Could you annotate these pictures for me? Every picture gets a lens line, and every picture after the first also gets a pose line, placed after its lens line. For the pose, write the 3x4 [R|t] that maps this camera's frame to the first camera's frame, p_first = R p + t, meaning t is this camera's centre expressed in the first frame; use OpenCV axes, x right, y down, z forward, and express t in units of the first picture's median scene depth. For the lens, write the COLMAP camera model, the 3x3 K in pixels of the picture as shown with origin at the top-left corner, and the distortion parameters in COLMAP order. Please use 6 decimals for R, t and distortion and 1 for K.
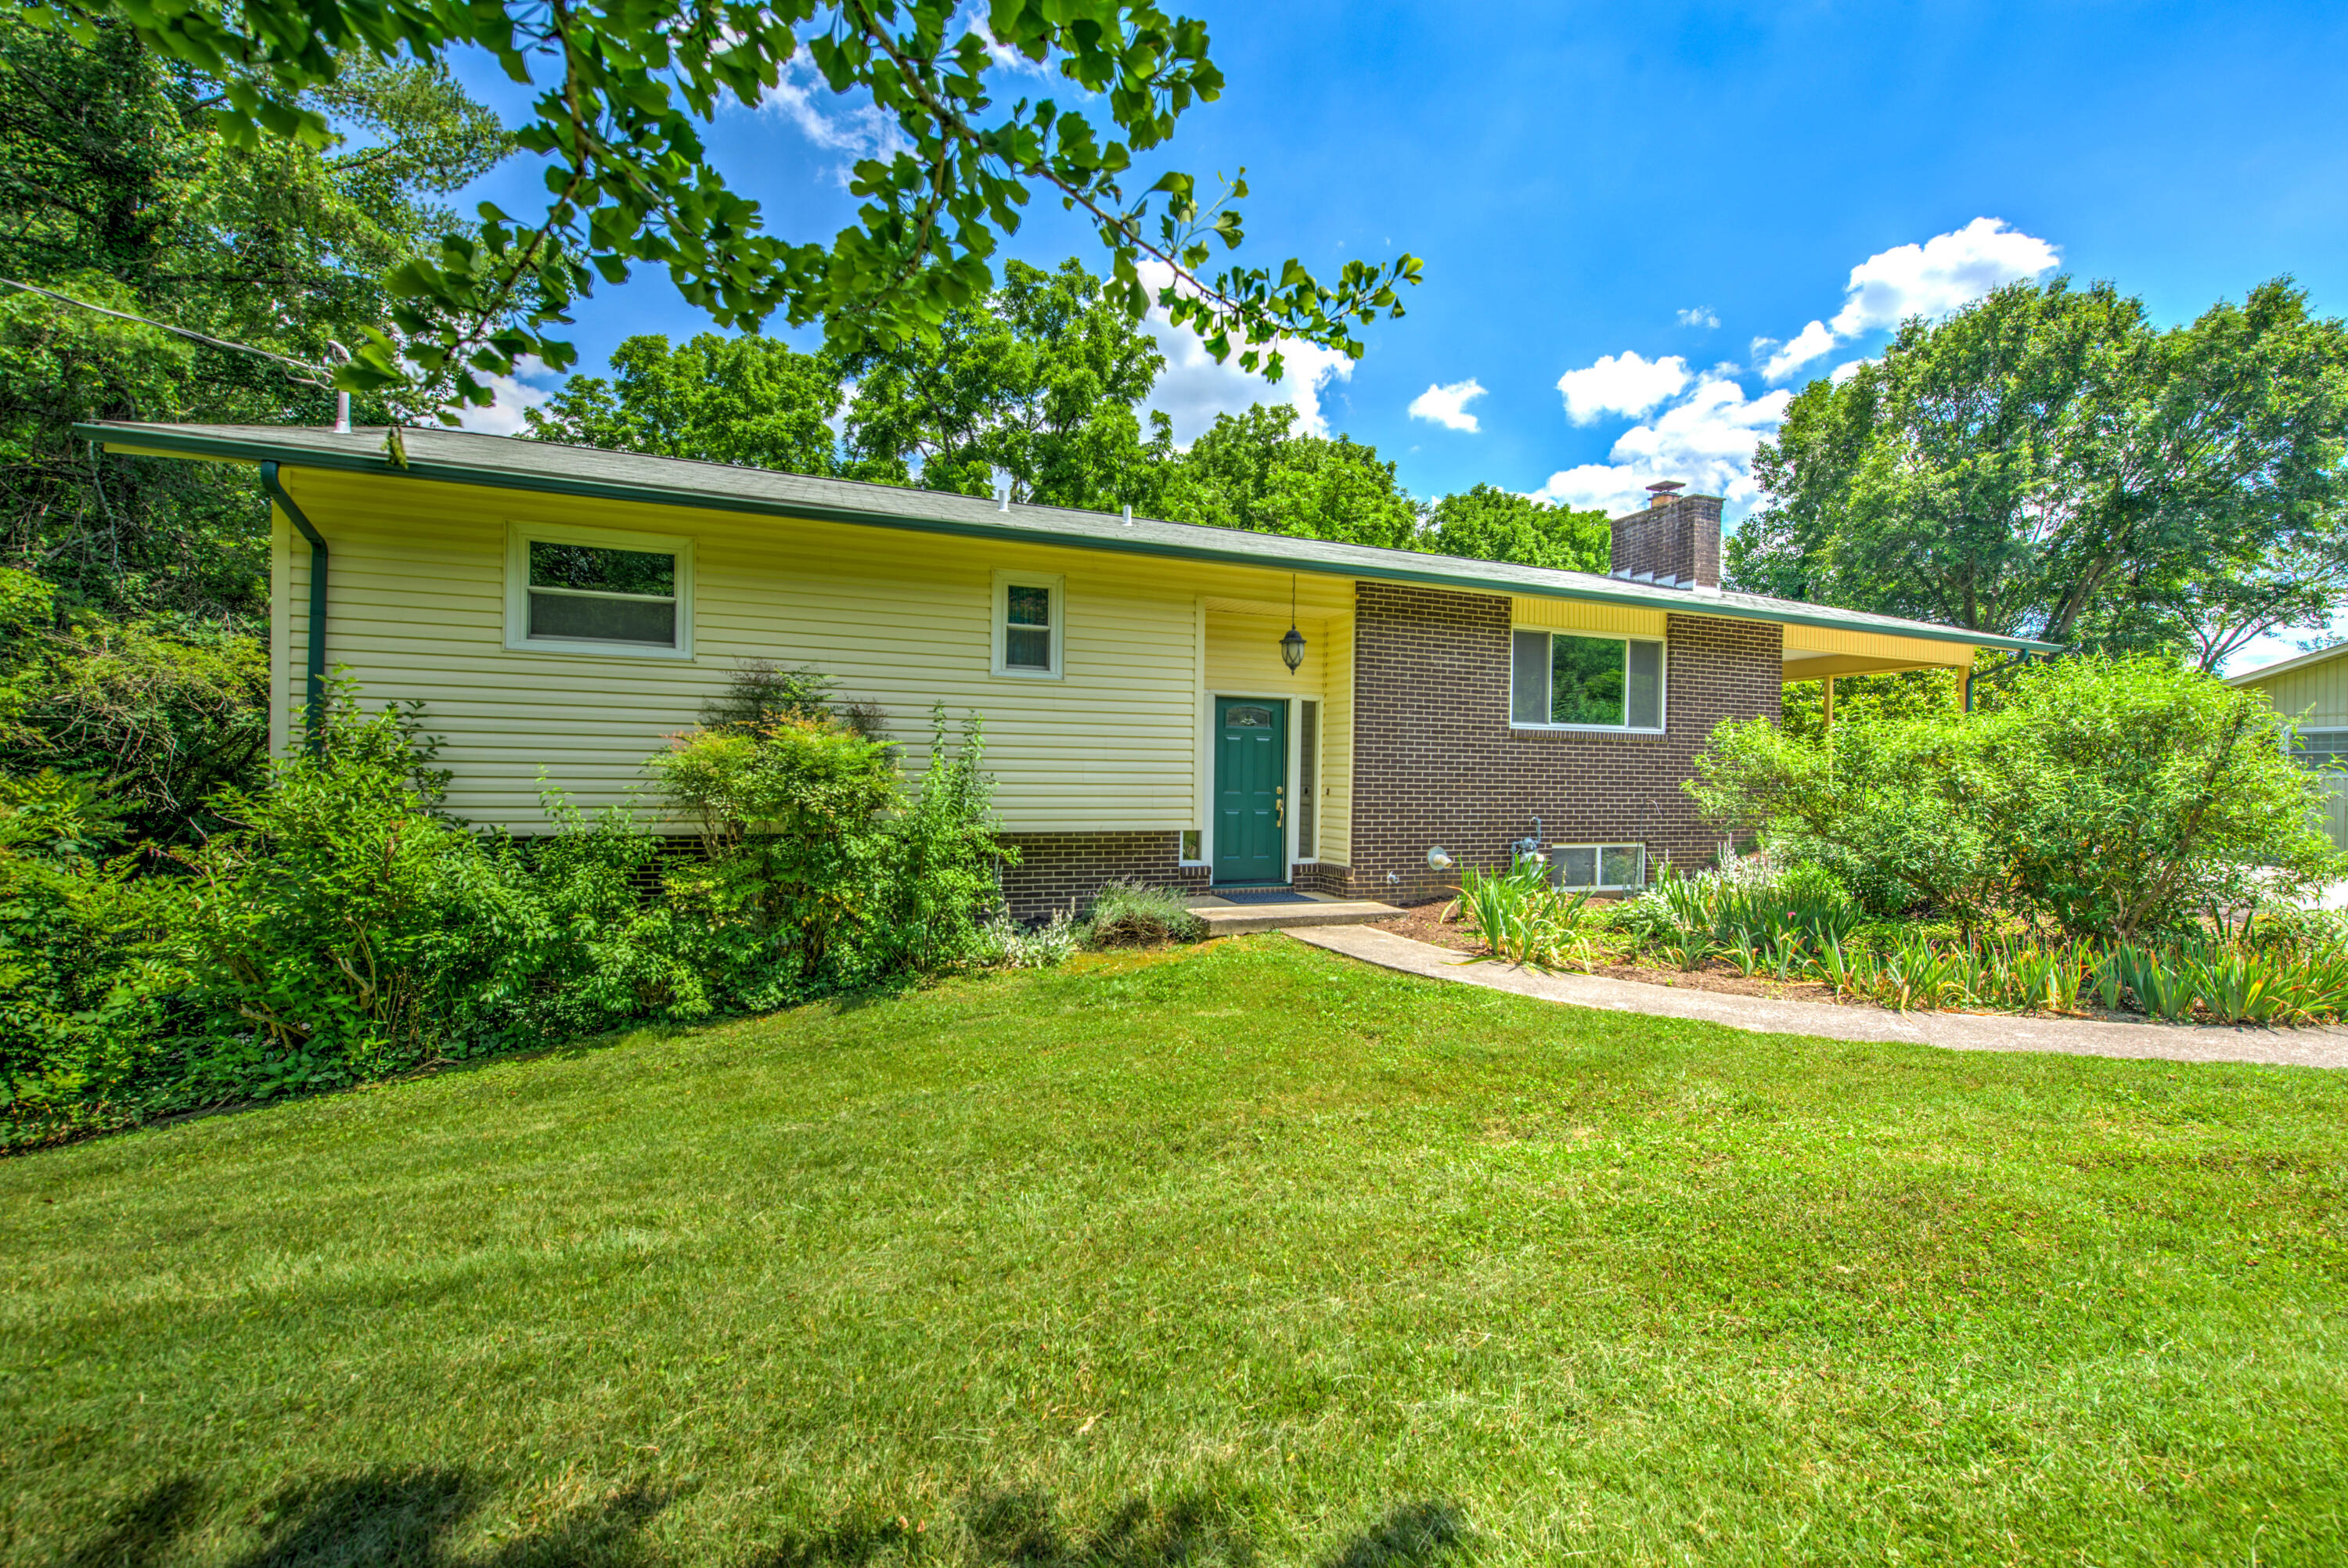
lens RADIAL K [[939.7, 0, 1175.1], [0, 939.7, 784.0], [0, 0, 1]] dist [0.010977, -0.000060]
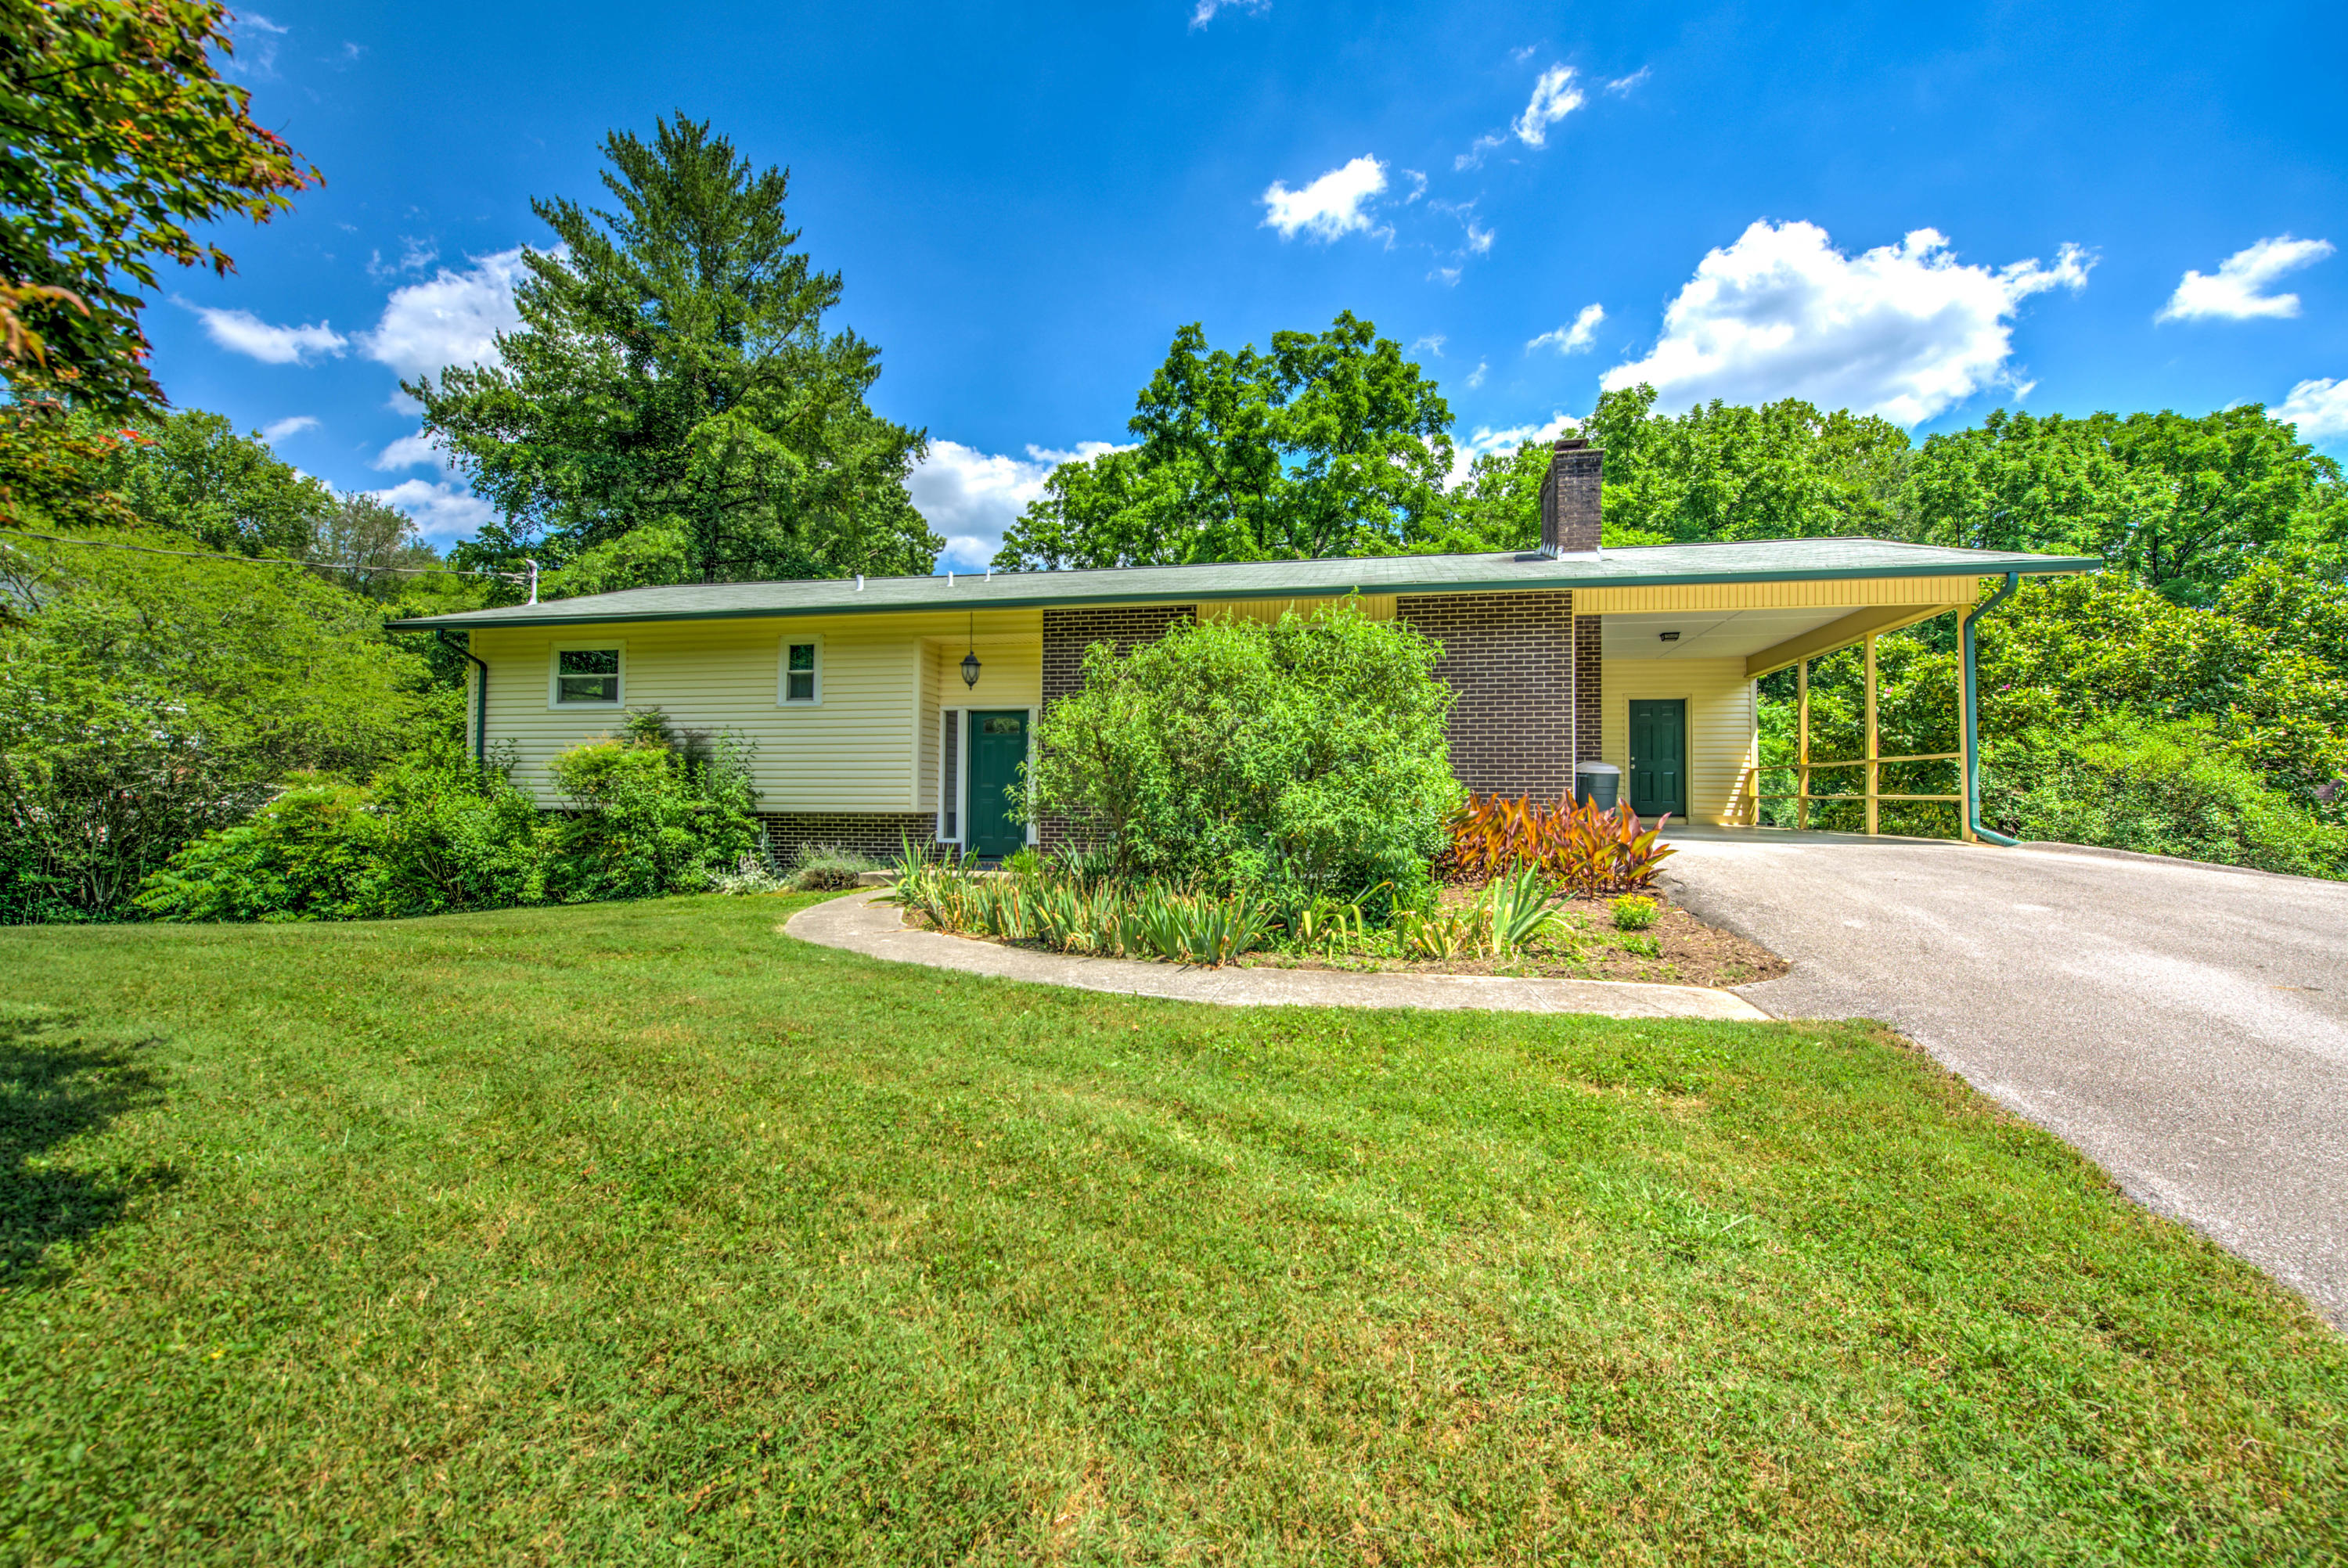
lens RADIAL K [[939.7, 0, 1179.3], [0, 939.7, 785.3], [0, 0, 1]] dist [0.010977, -0.000060]
pose [[0.842545, -0.026397, -0.537978, 1.126412], [-0.000545, 0.998756, -0.049860, 0.082504], [0.538625, 0.042302, 0.841483, 0.089041]]
